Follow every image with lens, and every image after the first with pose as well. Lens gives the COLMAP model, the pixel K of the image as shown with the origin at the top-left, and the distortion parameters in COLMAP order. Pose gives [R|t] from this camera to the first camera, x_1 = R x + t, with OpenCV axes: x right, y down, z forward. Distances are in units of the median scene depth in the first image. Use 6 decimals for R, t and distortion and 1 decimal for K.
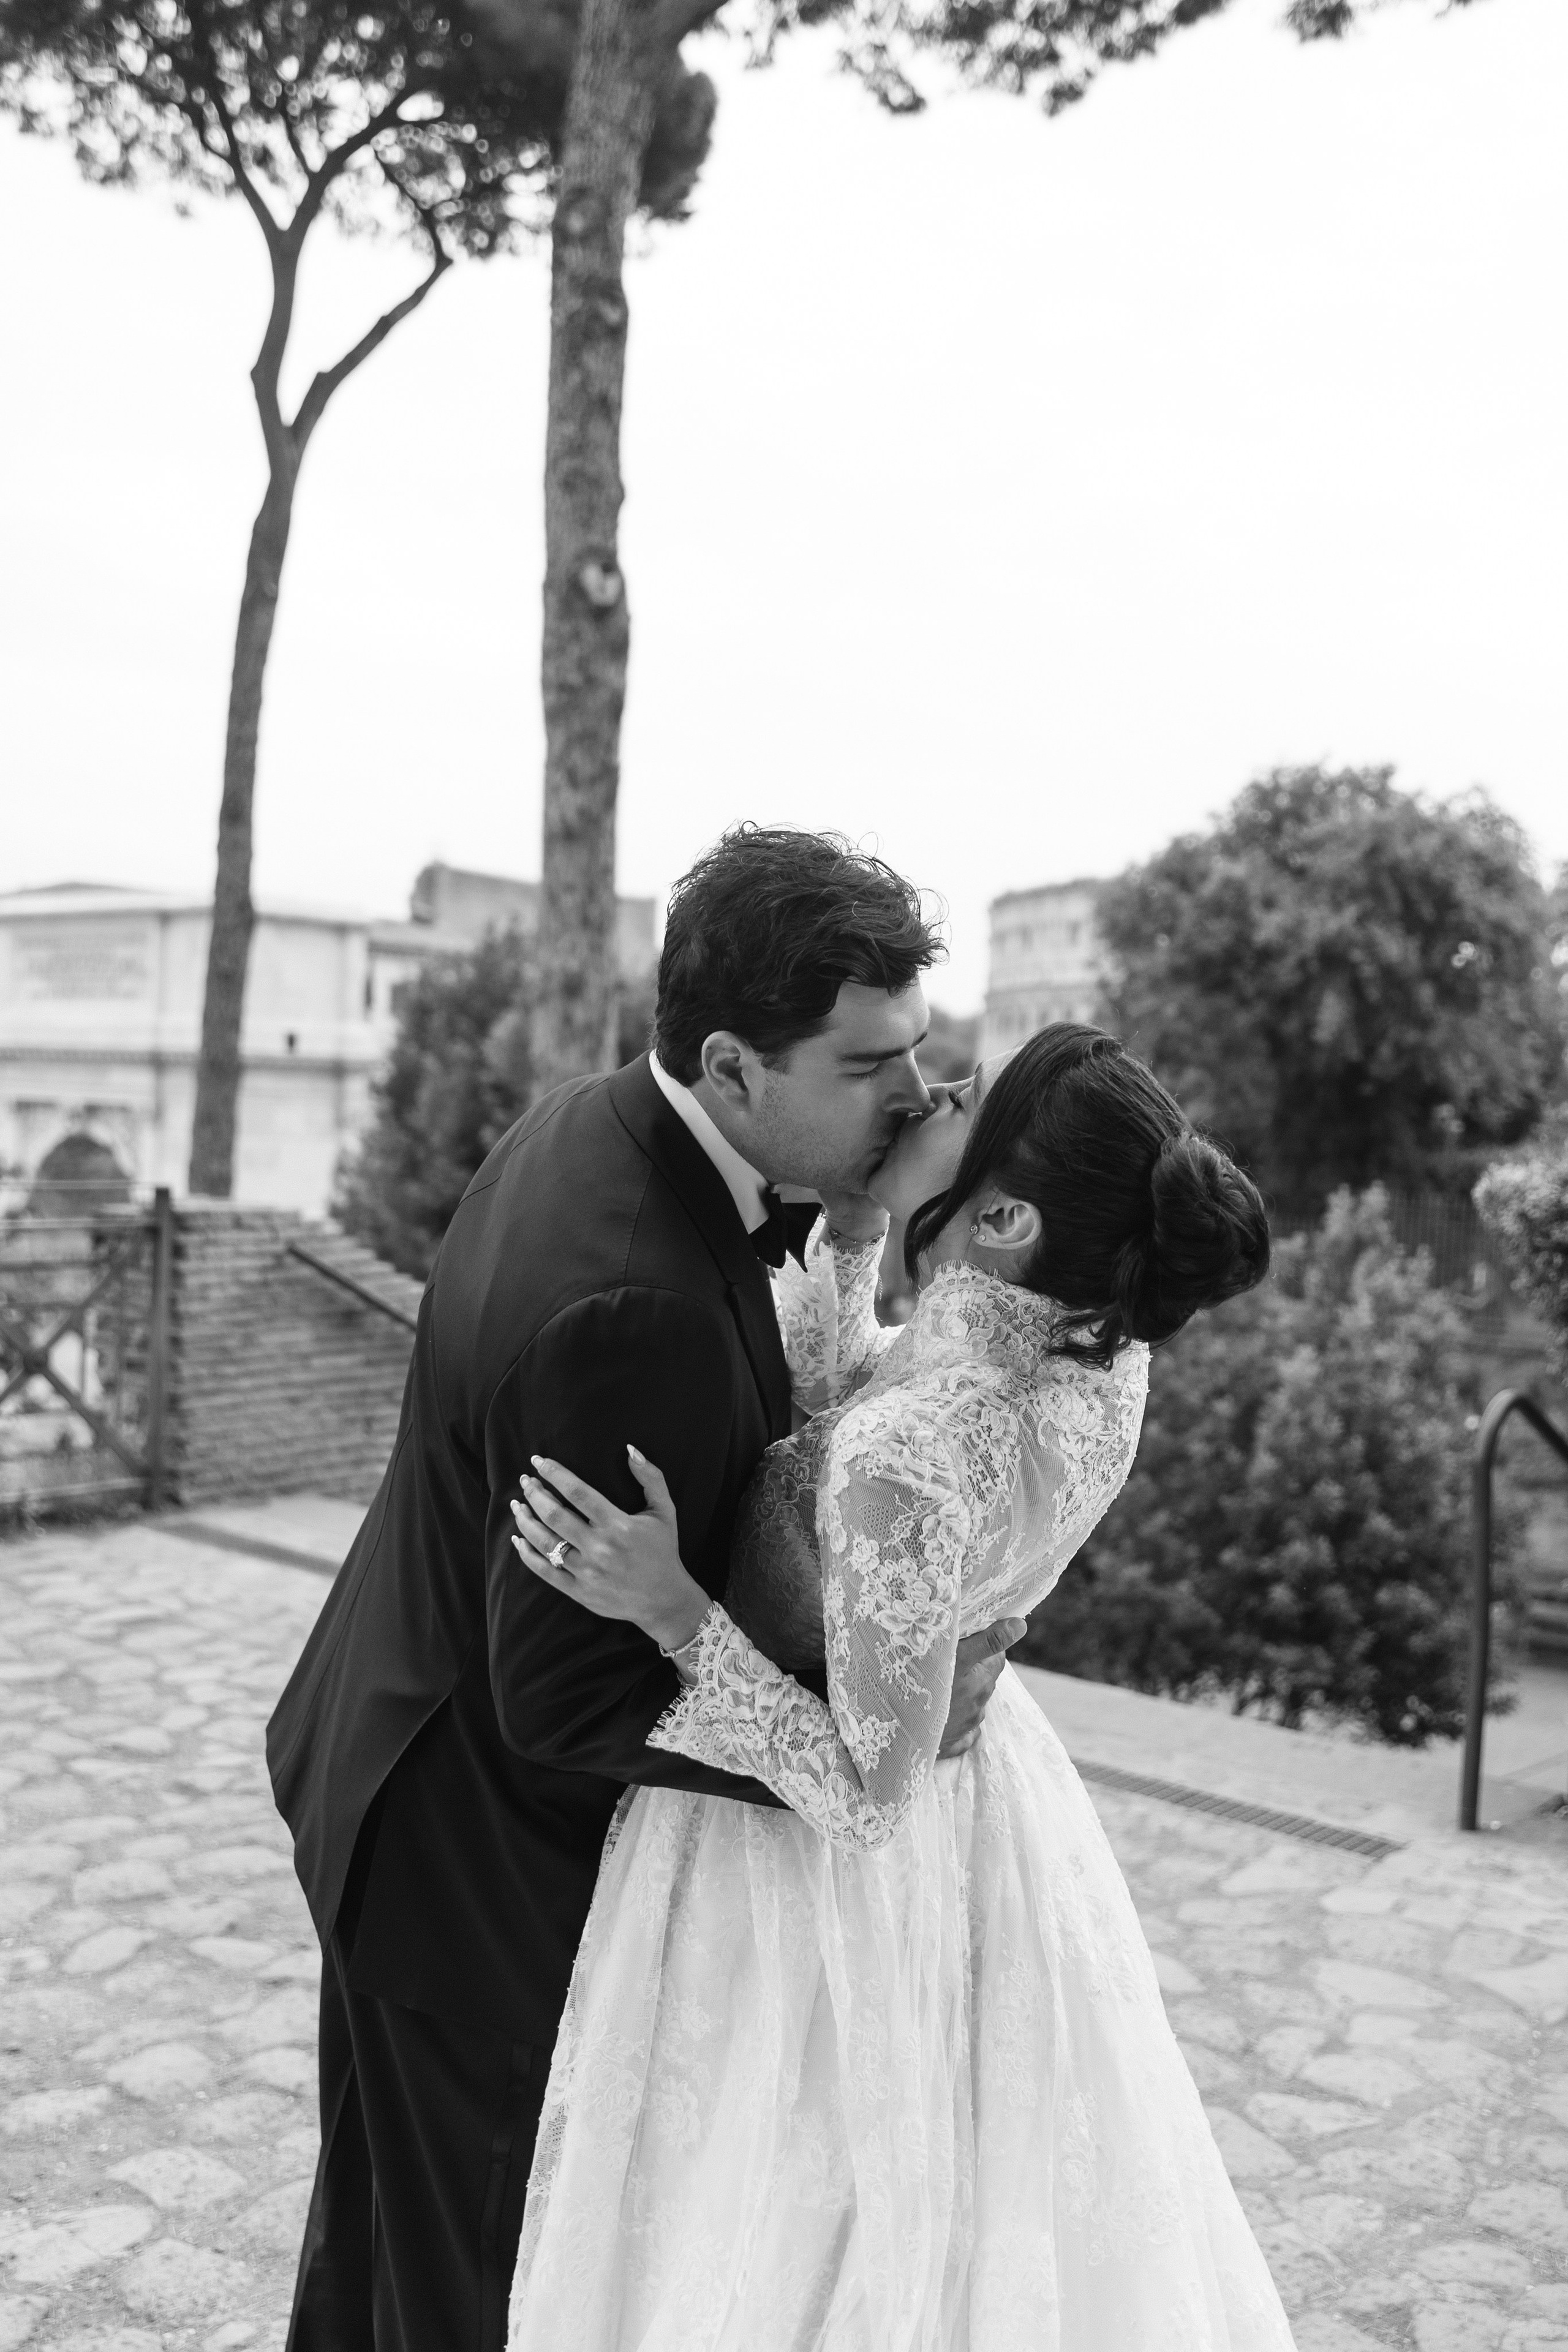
lens RADIAL K [[2184.8, 0, 785.4], [0, 2184.8, 1196.8], [0, 0, 1]] dist [-0.001942, 0.001493]
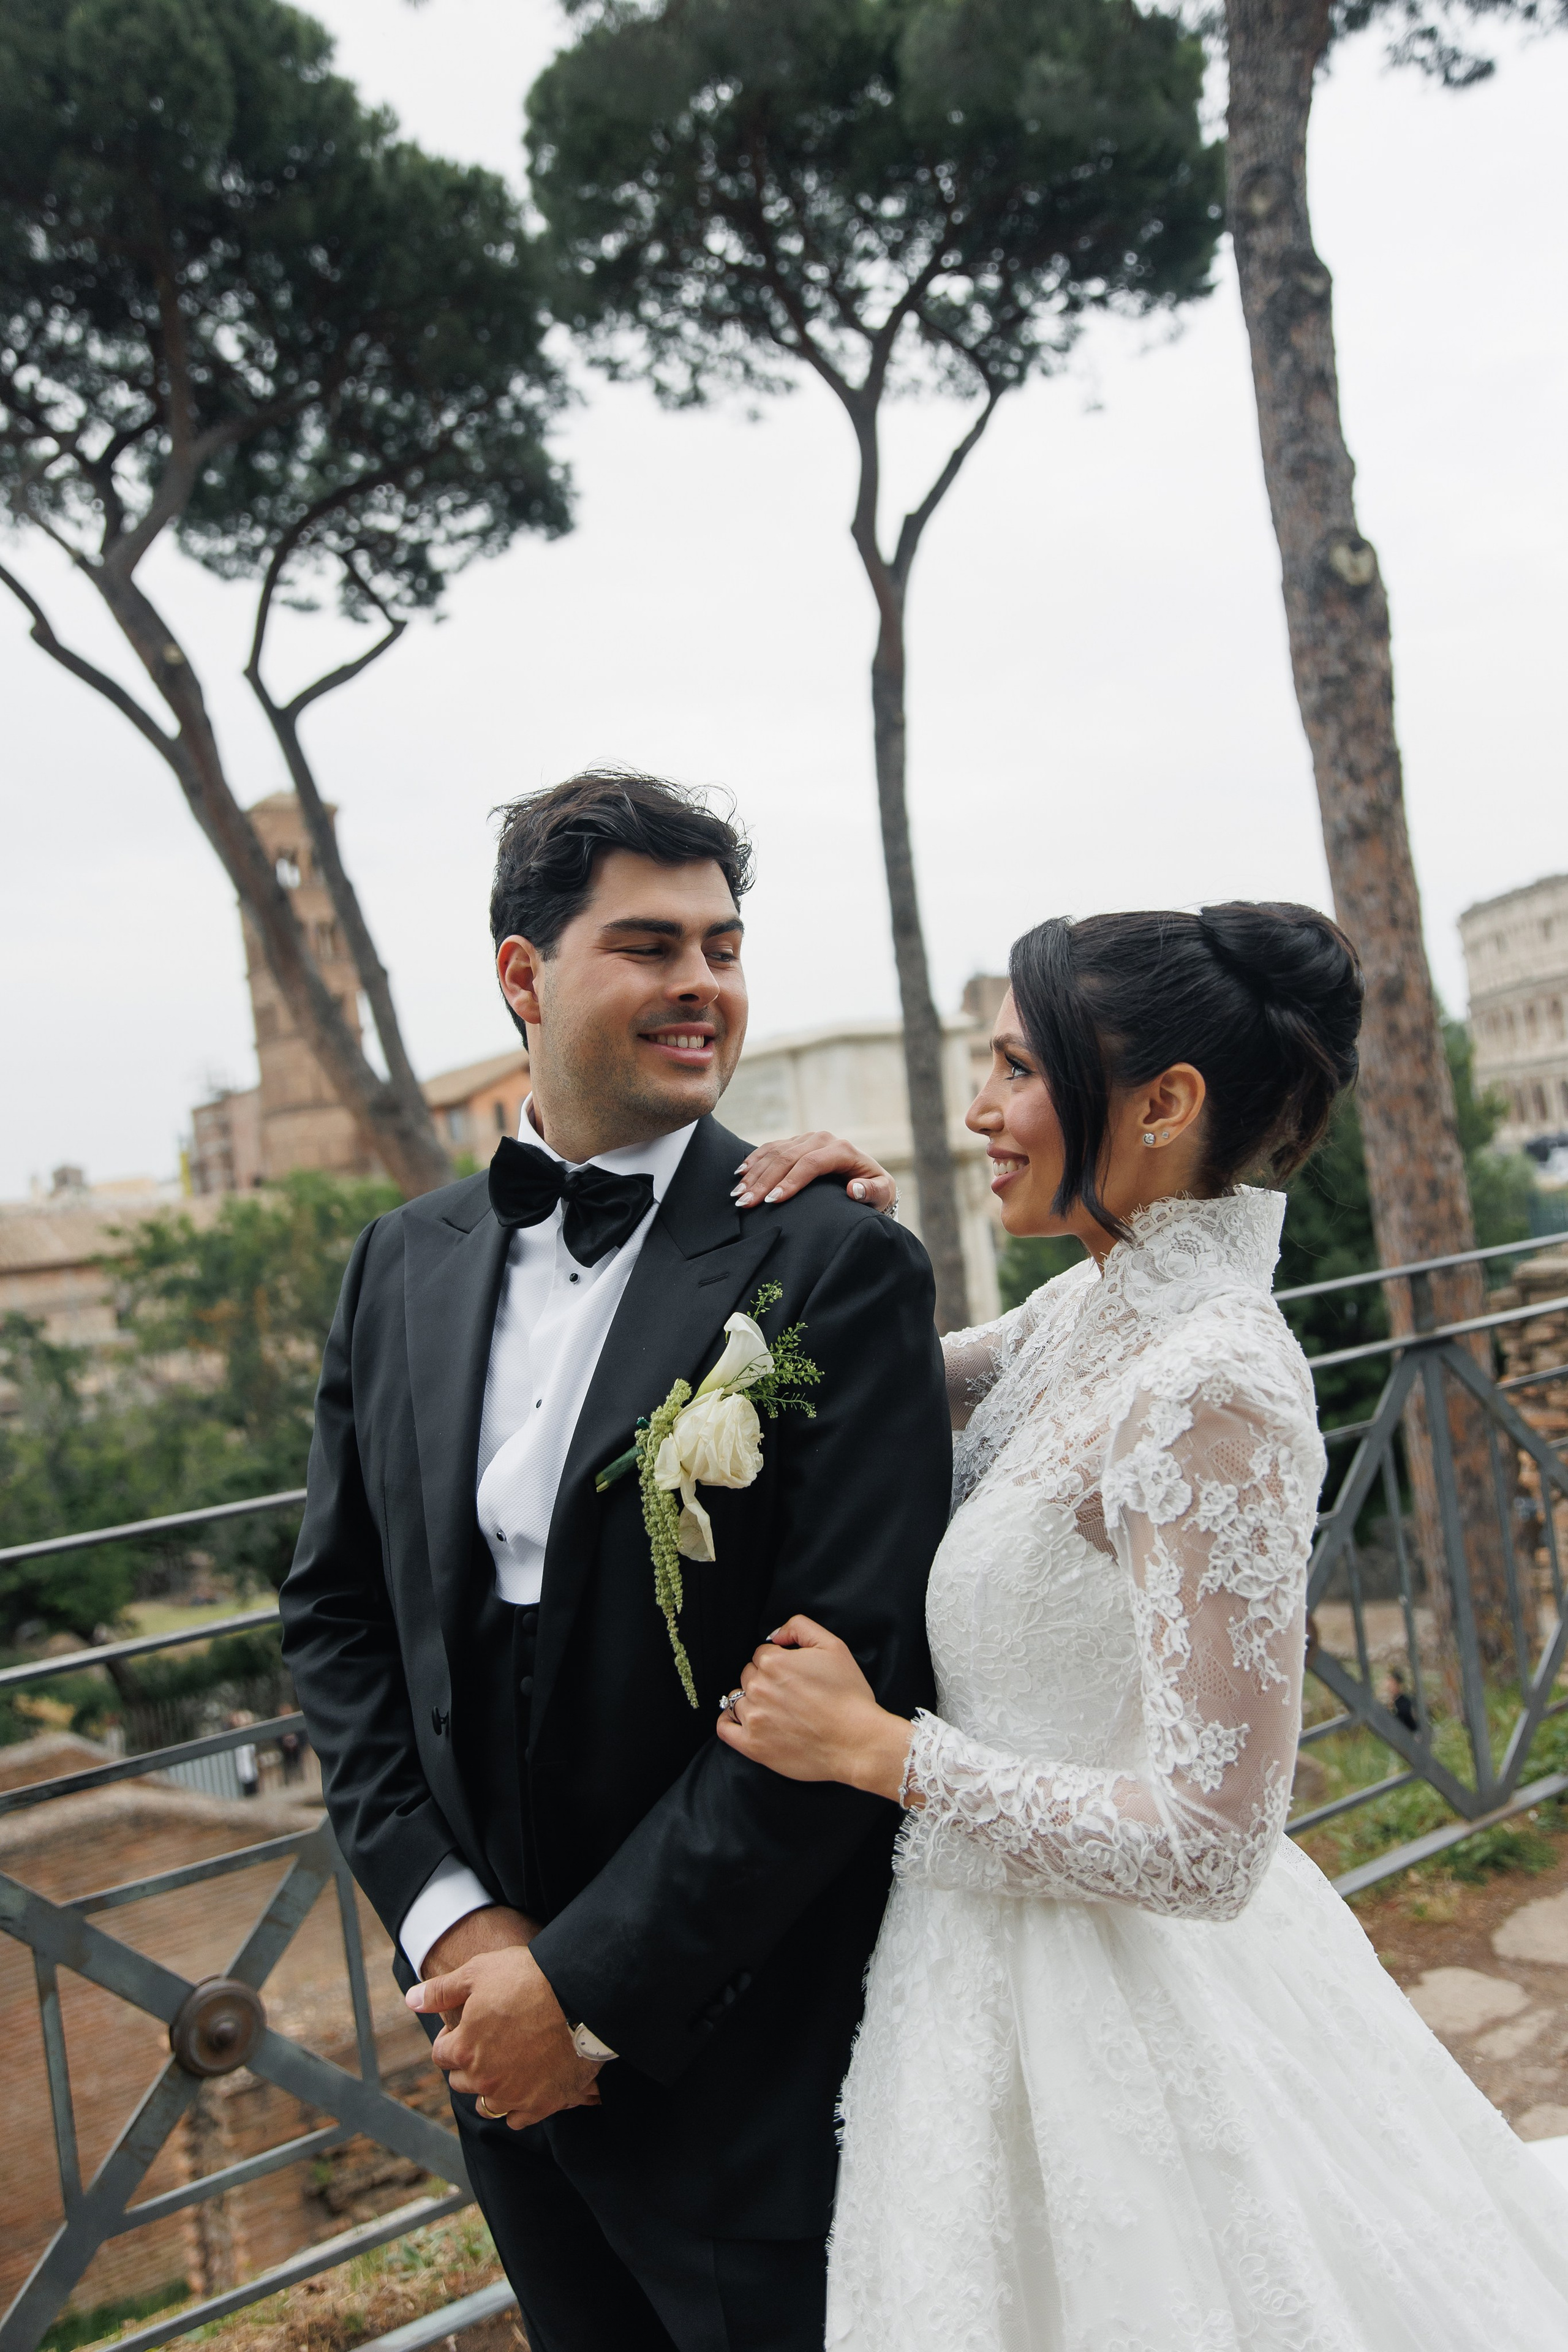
lens RADIAL K [[1887.7, 0, 780.6], [0, 1887.7, 1169.4], [0, 0, 1]] dist [-0.015954, 0.016421]
pose [[0.951528, -0.168844, -0.257073, -0.150791], [0.156522, 0.985343, -0.067818, -0.008237], [0.264756, 0.024294, 0.964009, 0.160212]]
